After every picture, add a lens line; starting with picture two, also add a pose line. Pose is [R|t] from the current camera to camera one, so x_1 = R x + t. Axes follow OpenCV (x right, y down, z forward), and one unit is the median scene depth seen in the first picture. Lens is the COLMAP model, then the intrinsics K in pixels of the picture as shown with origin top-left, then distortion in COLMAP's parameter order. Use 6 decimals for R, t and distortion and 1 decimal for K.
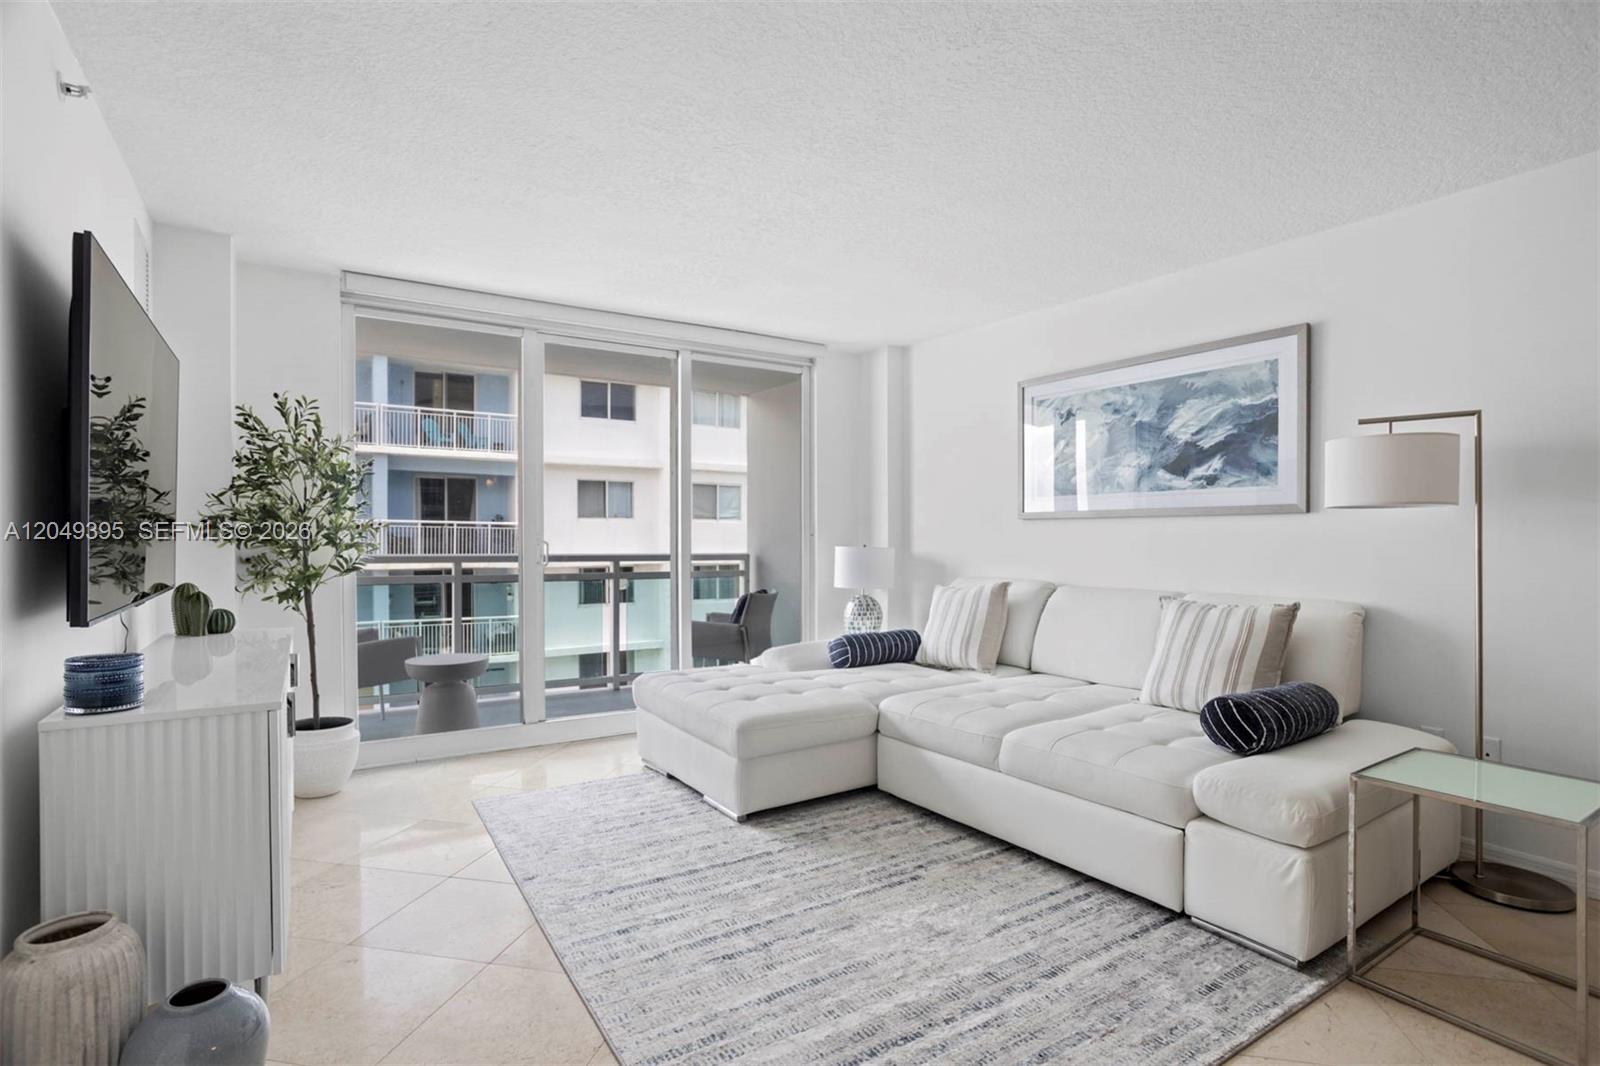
lens RADIAL K [[773.0, 0, 800.0], [0, 773.0, 533.0], [0, 0, 1]] dist [-0.074431, 0.030650]
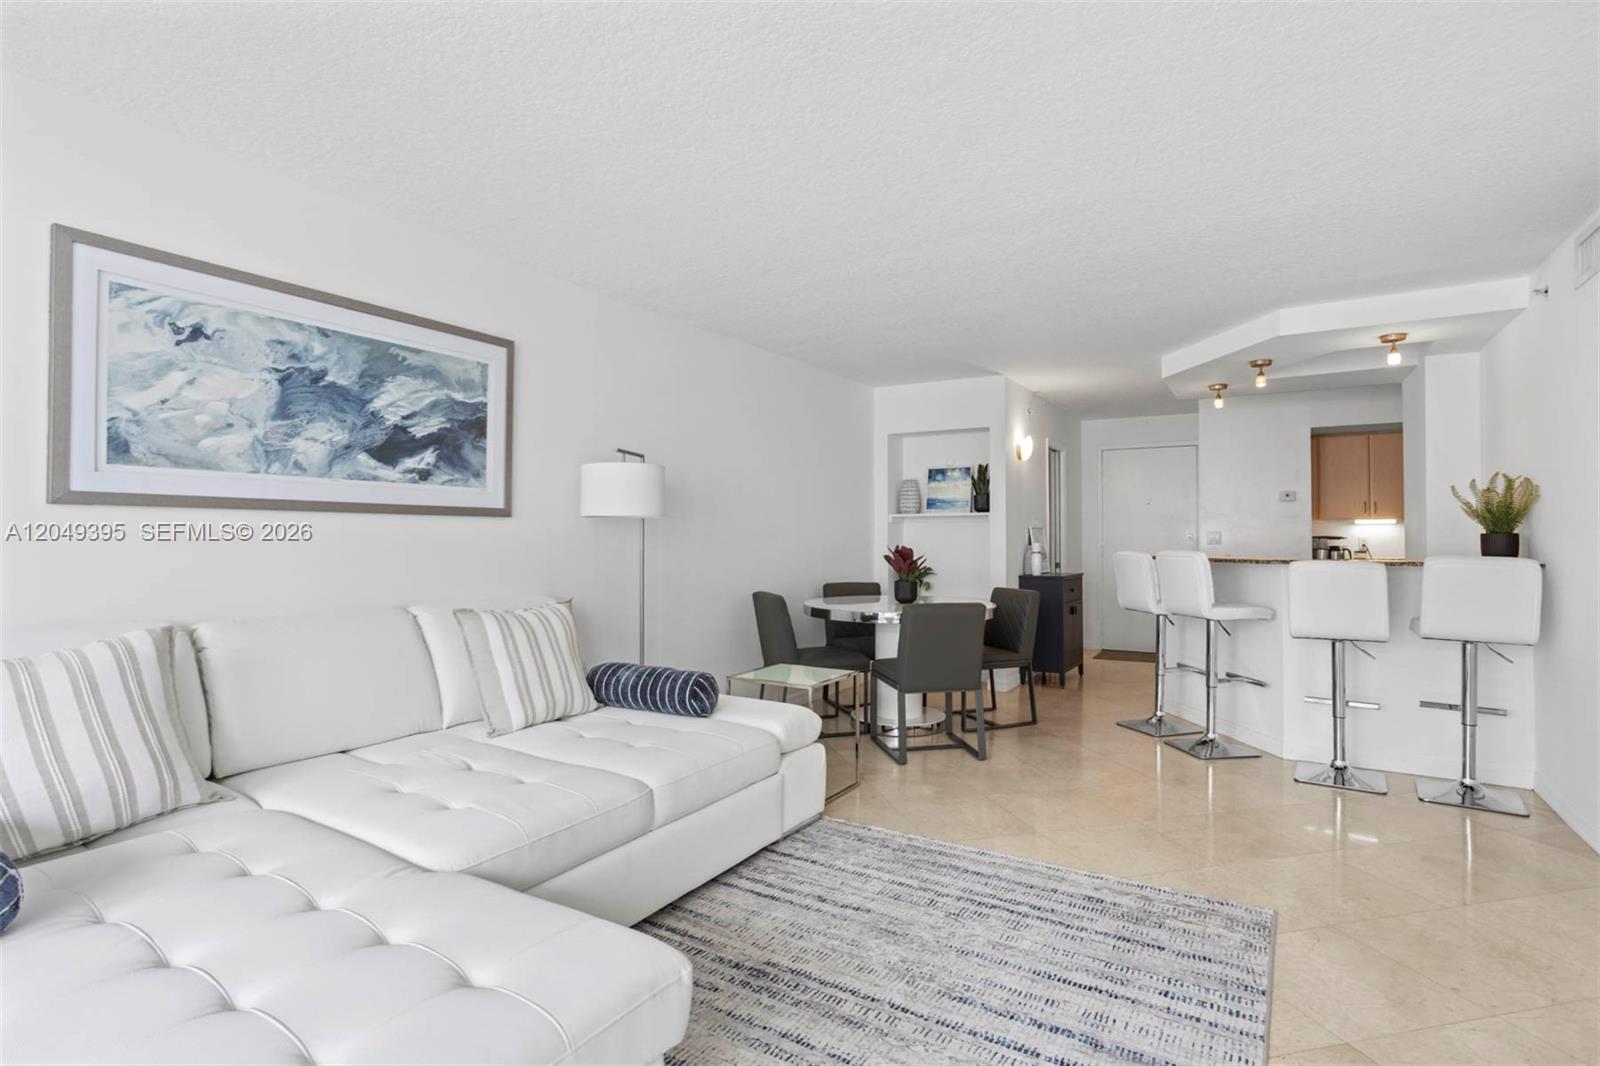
lens RADIAL K [[773.0, 0, 800.0], [0, 773.0, 533.0], [0, 0, 1]] dist [-0.074431, 0.030650]
pose [[-0.418209, 0.003043, 0.908346, -0.433888], [-0.010576, 0.999910, -0.008219, 0.000096], [-0.908289, -0.013044, -0.418139, 0.961004]]
